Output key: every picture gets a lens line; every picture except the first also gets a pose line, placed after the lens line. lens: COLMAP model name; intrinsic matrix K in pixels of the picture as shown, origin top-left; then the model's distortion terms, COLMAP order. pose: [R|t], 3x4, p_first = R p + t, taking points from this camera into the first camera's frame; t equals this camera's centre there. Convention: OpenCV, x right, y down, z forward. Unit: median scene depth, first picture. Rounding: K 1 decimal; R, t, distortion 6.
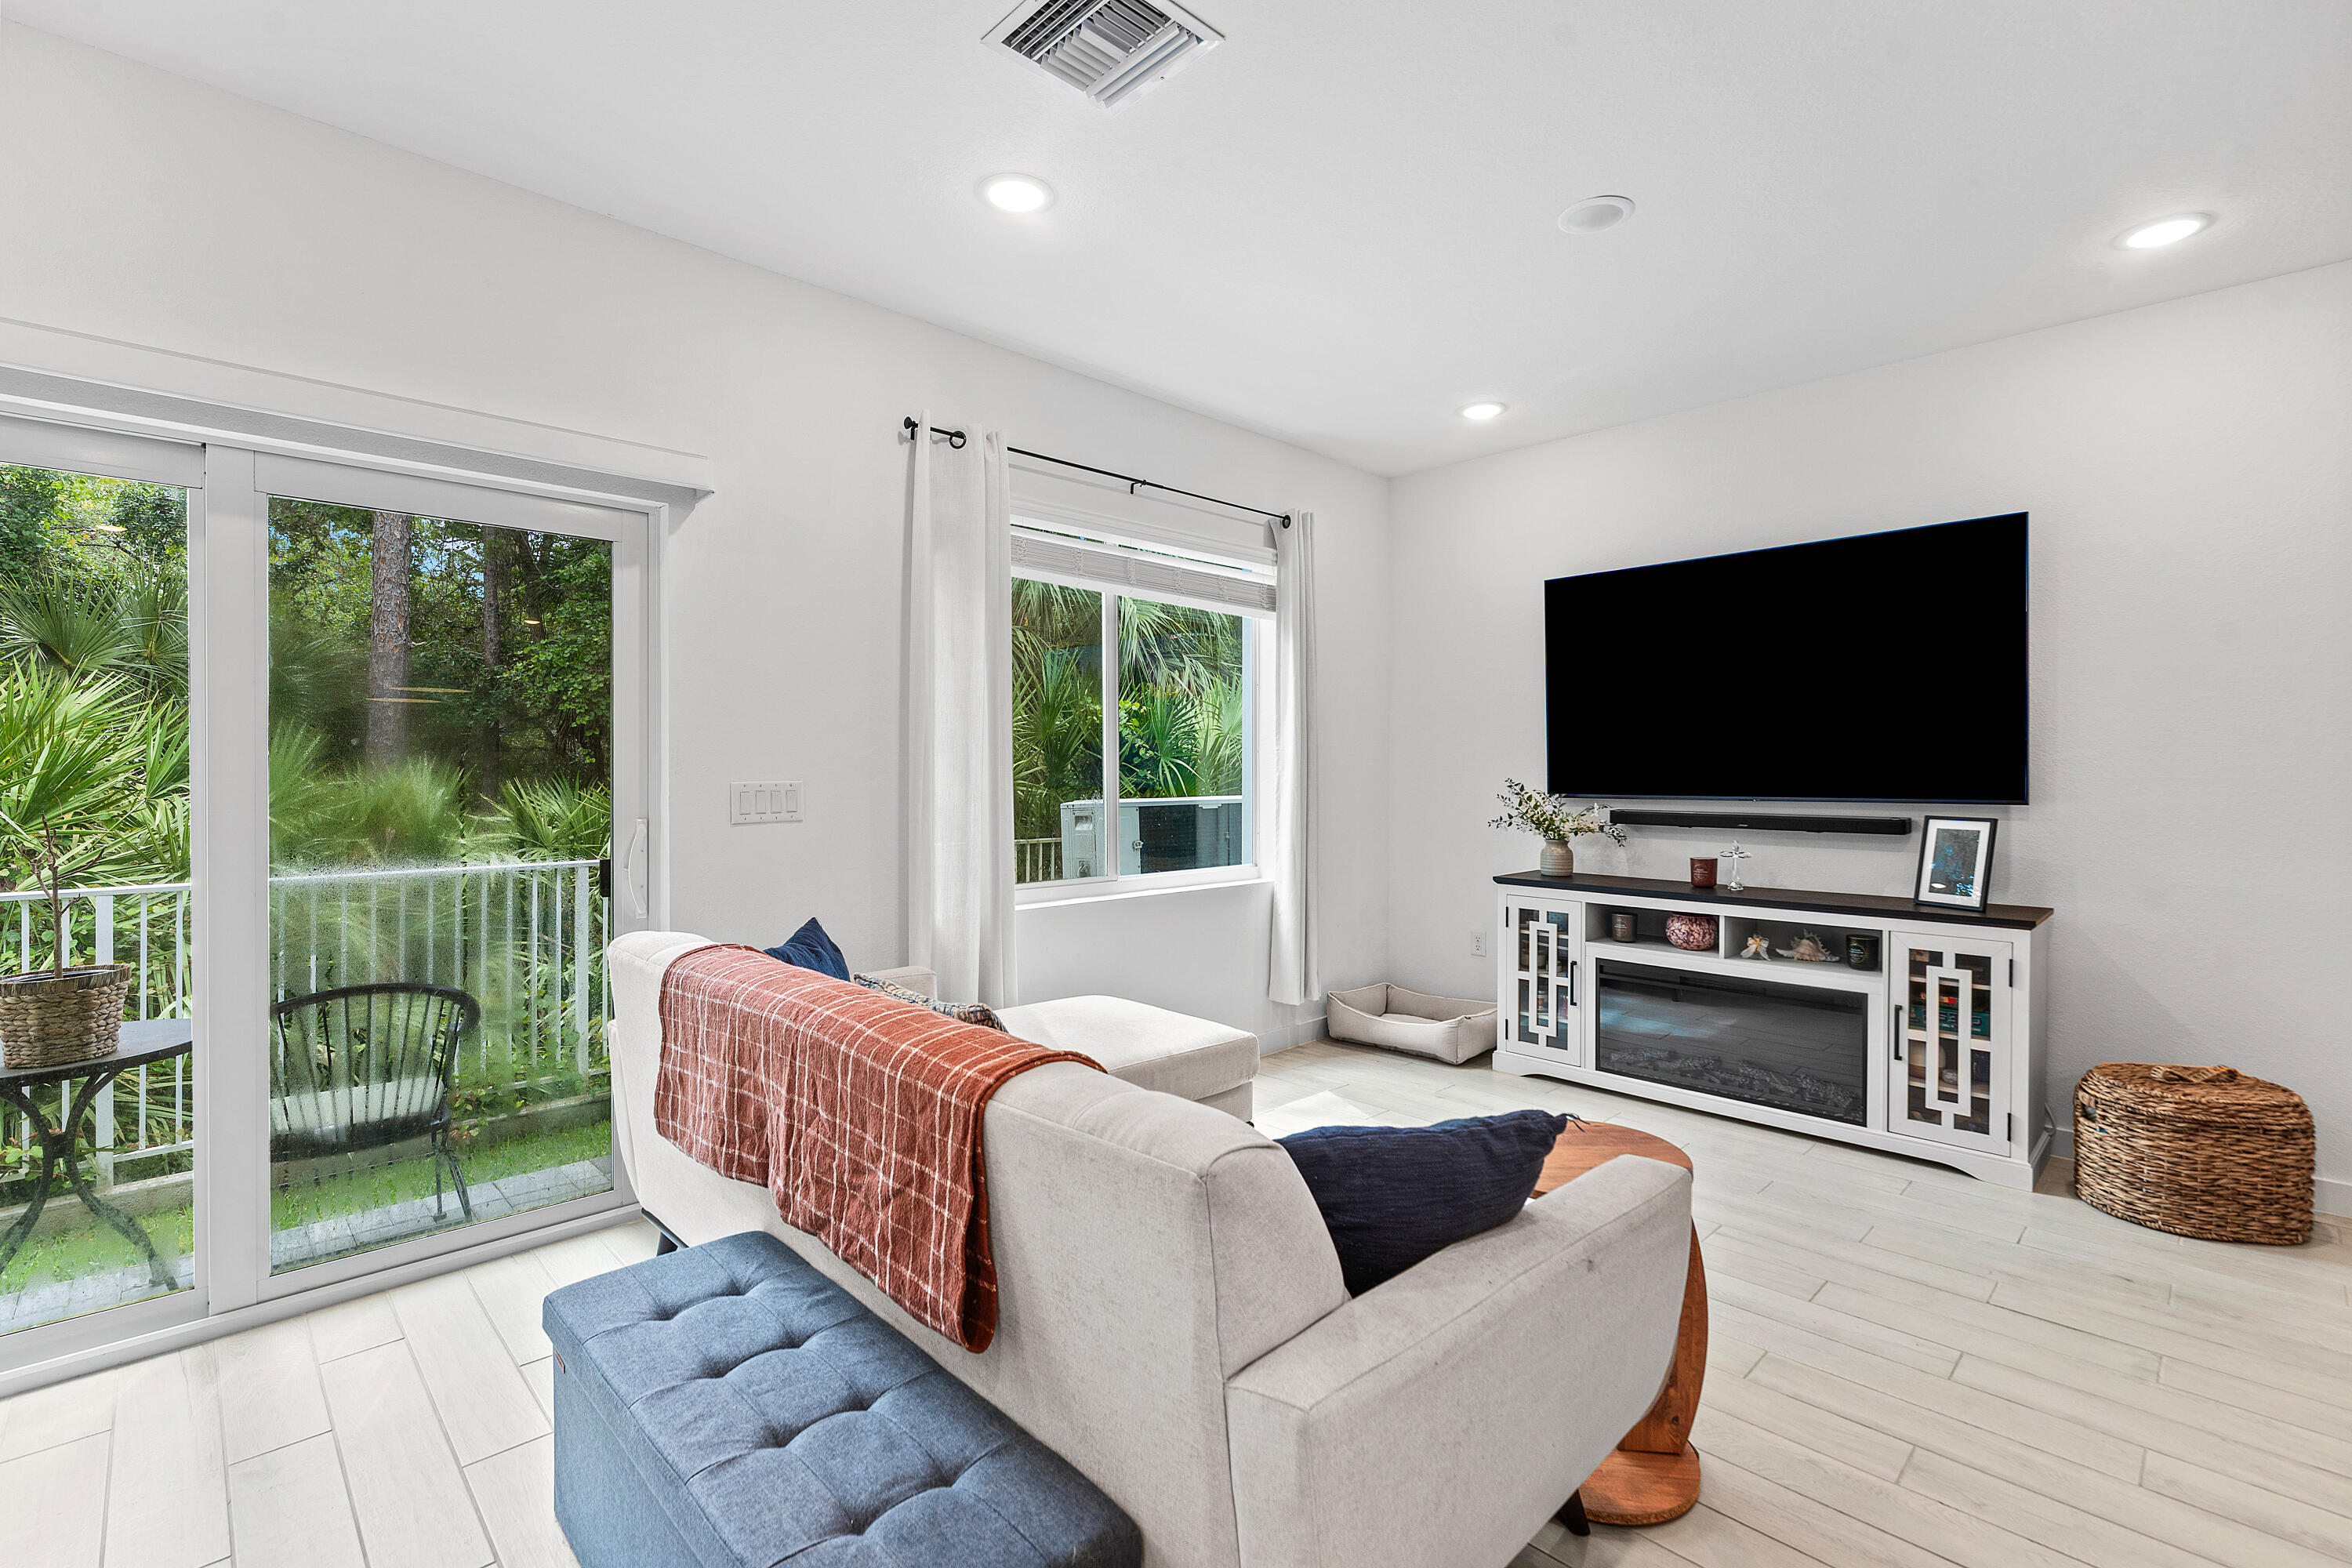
lens RADIAL K [[1059.2, 0, 1191.0], [0, 1059.2, 778.0], [0, 0, 1]] dist [-0.001425, -0.001501]
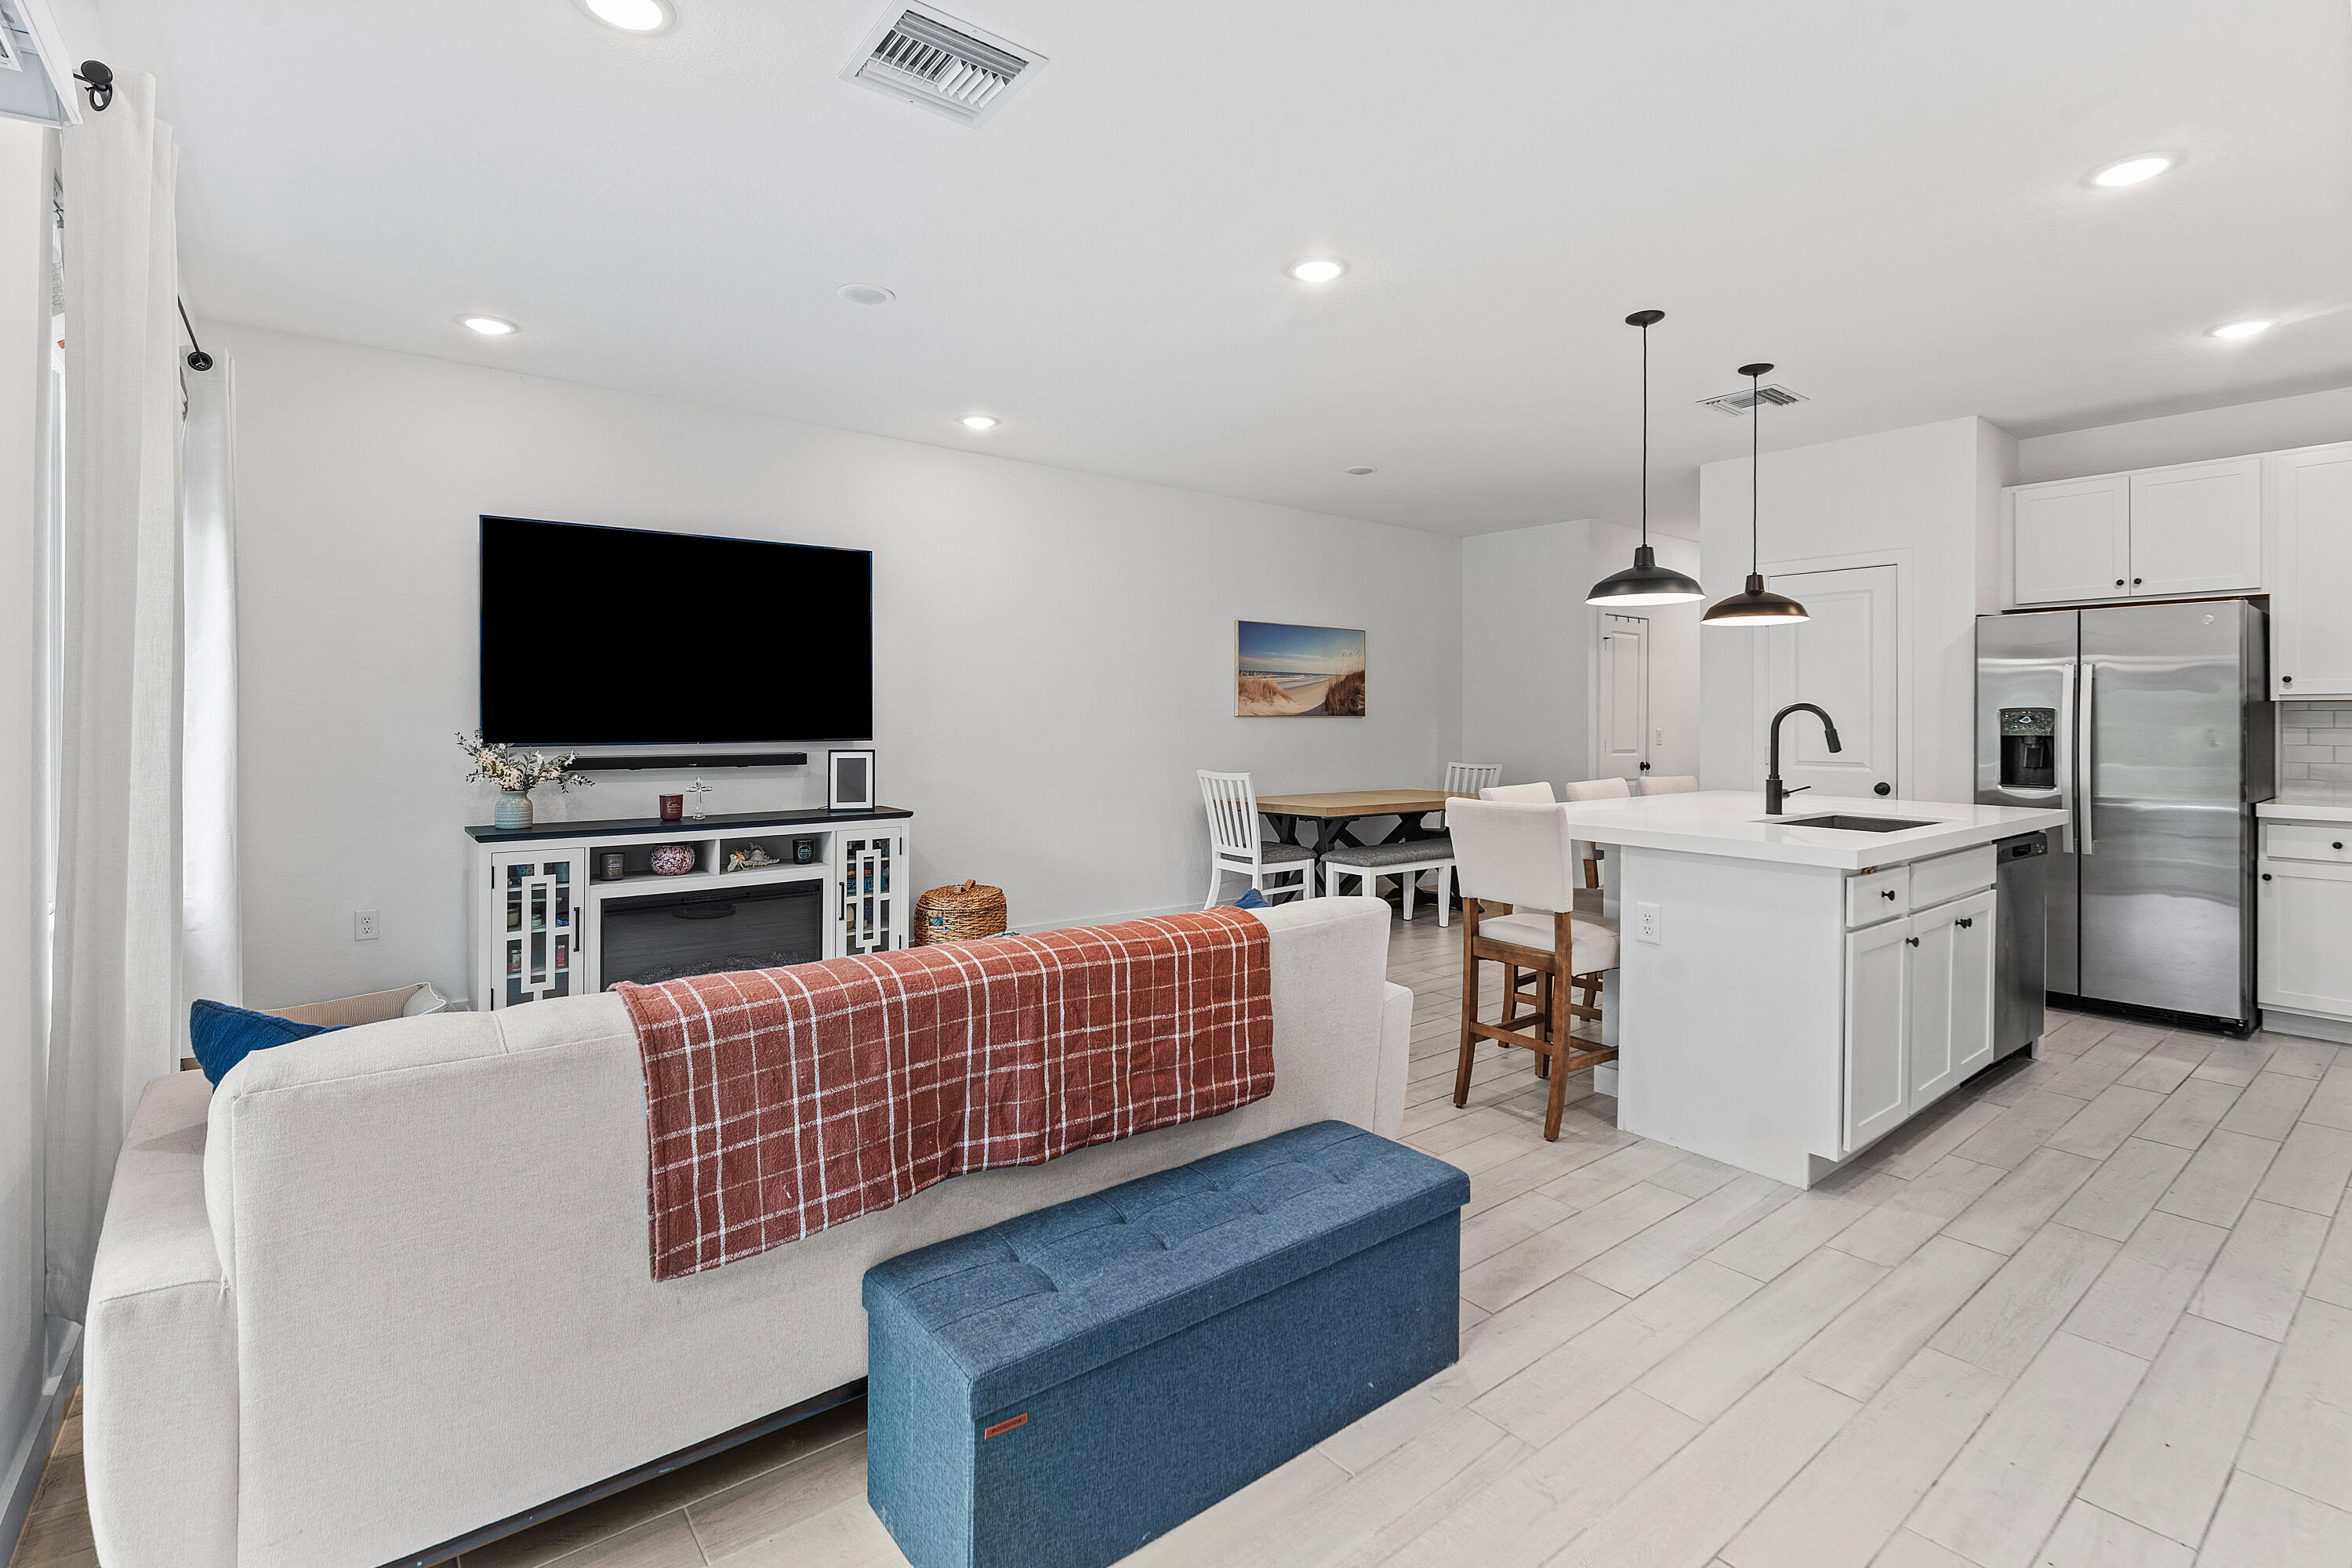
lens RADIAL K [[1059.2, 0, 1191.2], [0, 1059.2, 720.5], [0, 0, 1]] dist [-0.001425, -0.001501]
pose [[0.100921, -0.005723, 0.994878, -0.597969], [0.004437, 0.999976, 0.005302, -0.008719], [-0.994885, 0.003879, 0.100944, 0.319177]]
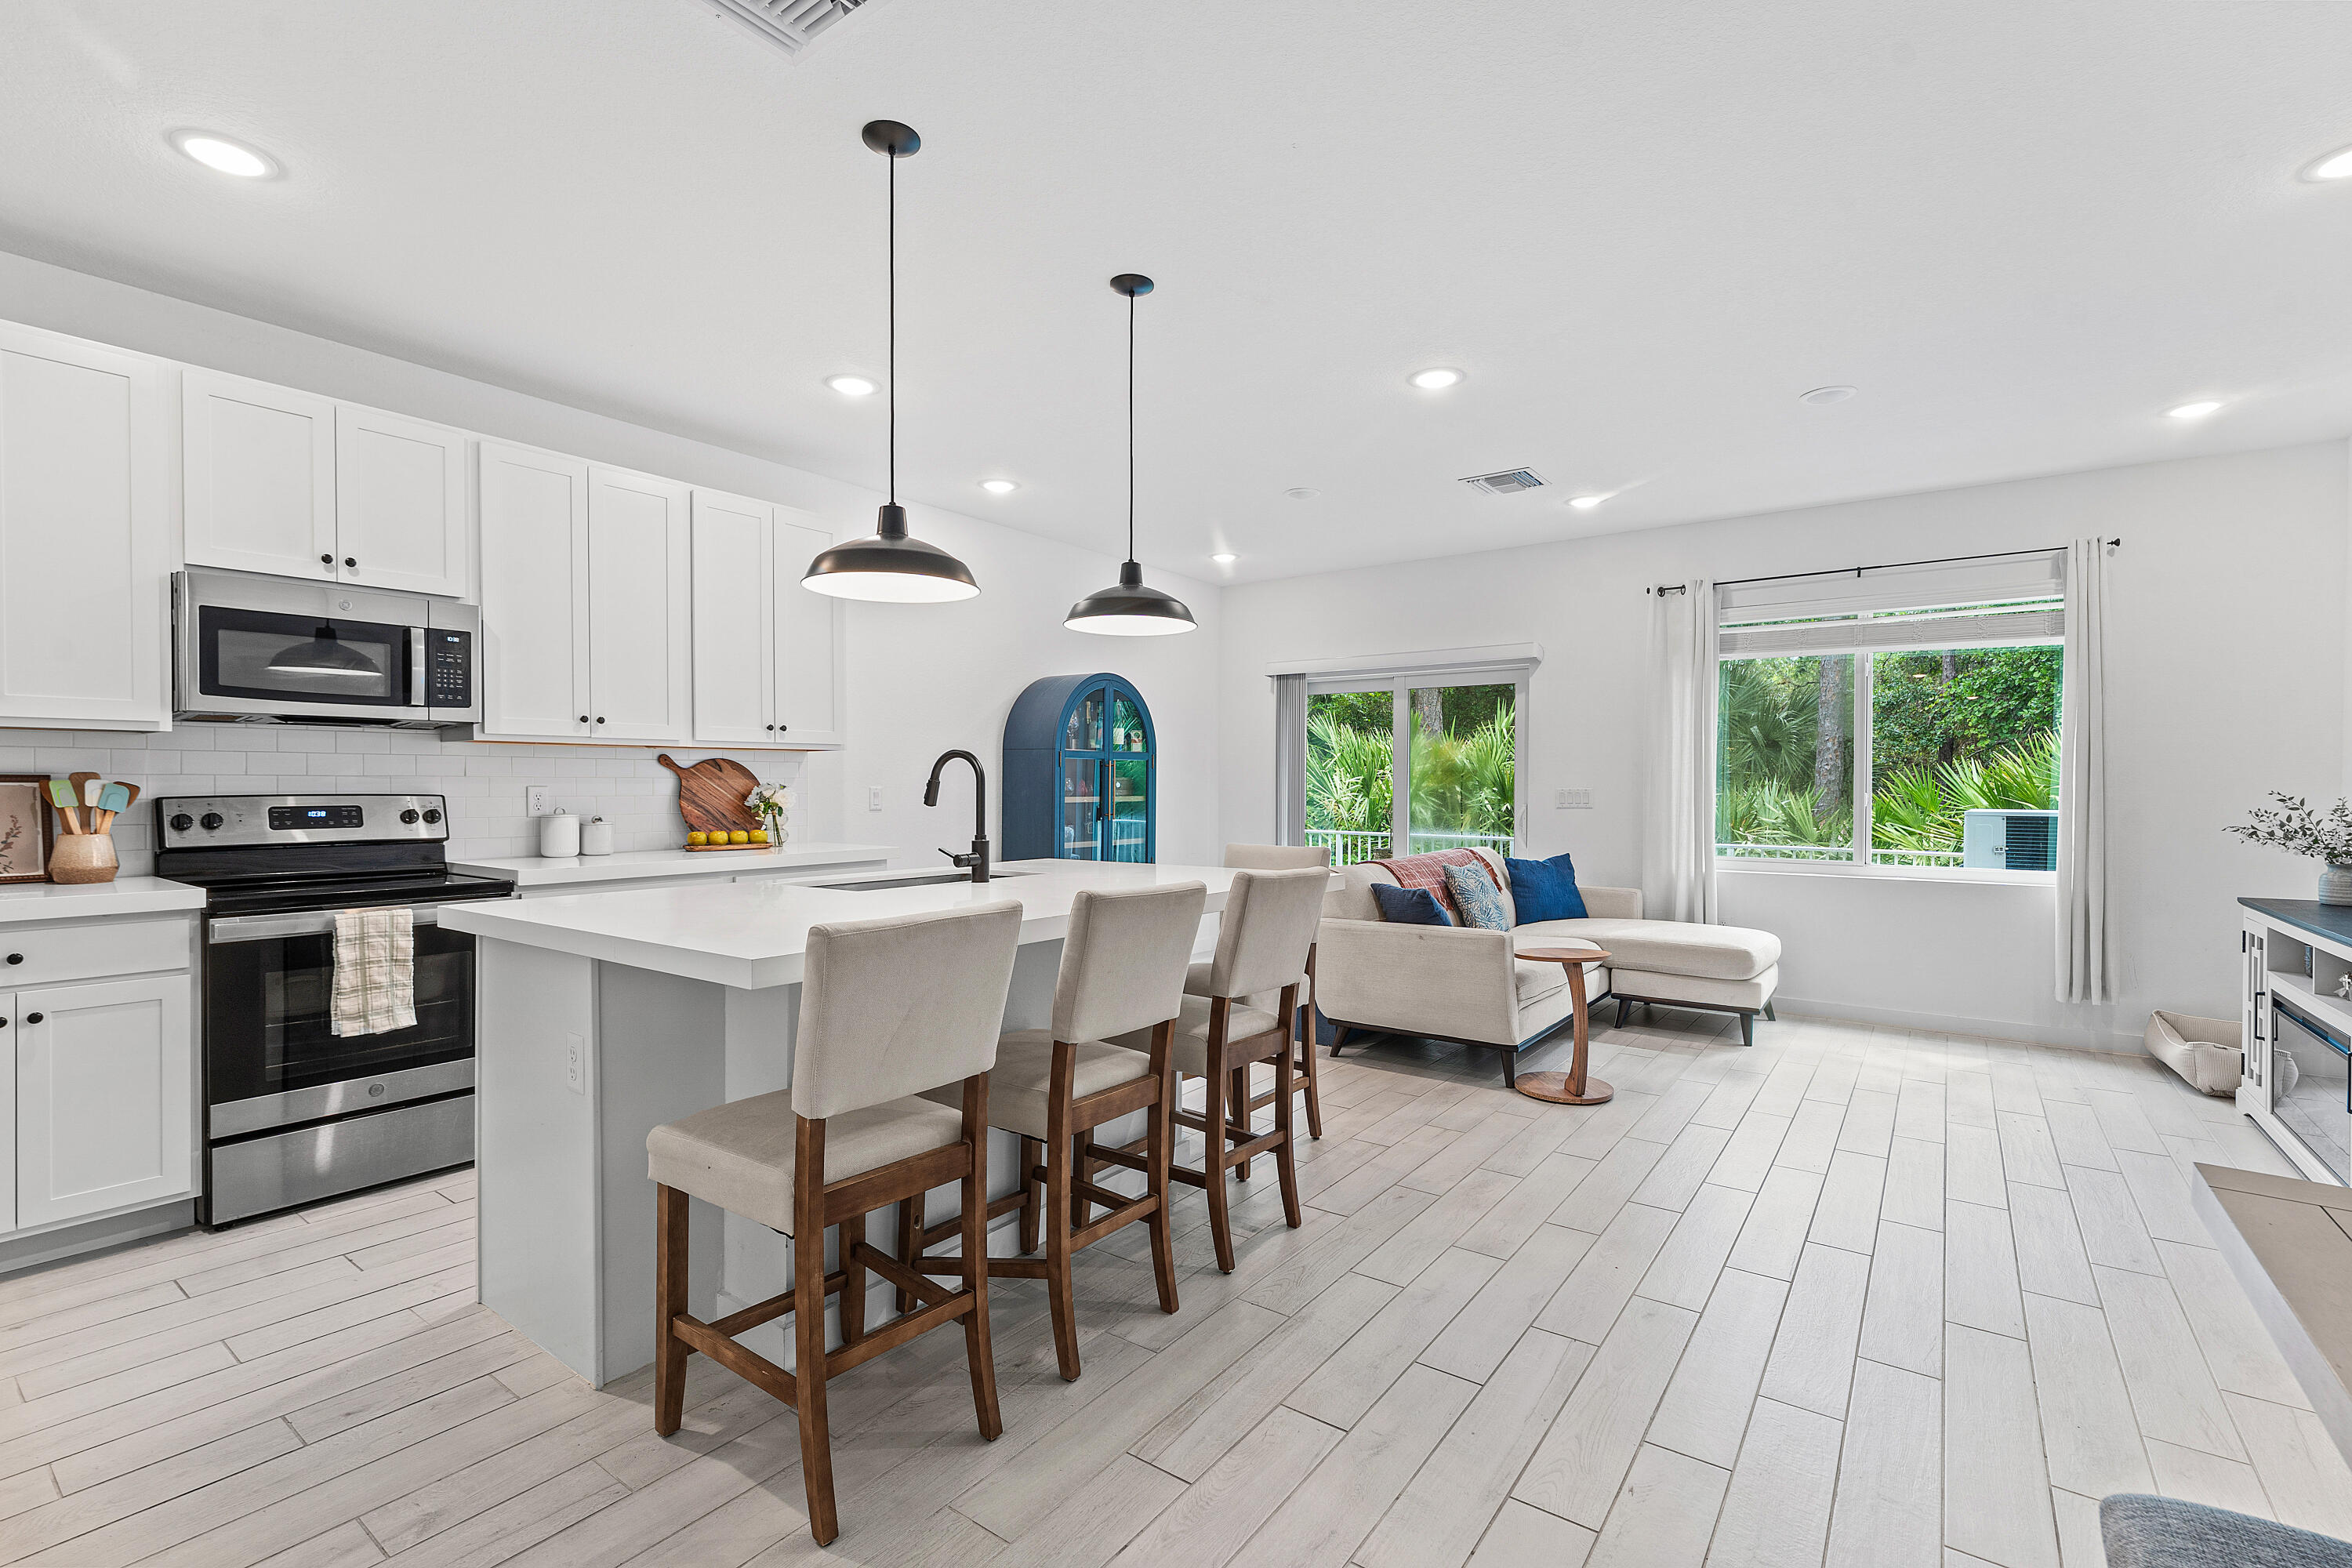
lens RADIAL K [[1059.2, 0, 1170.0], [0, 1059.2, 801.7], [0, 0, 1]] dist [-0.001425, -0.001501]
pose [[0.158113, 0.012627, -0.987340, 1.140709], [-0.012493, 0.999864, 0.010786, 0.011906], [0.987342, 0.010629, 0.158250, -0.075473]]
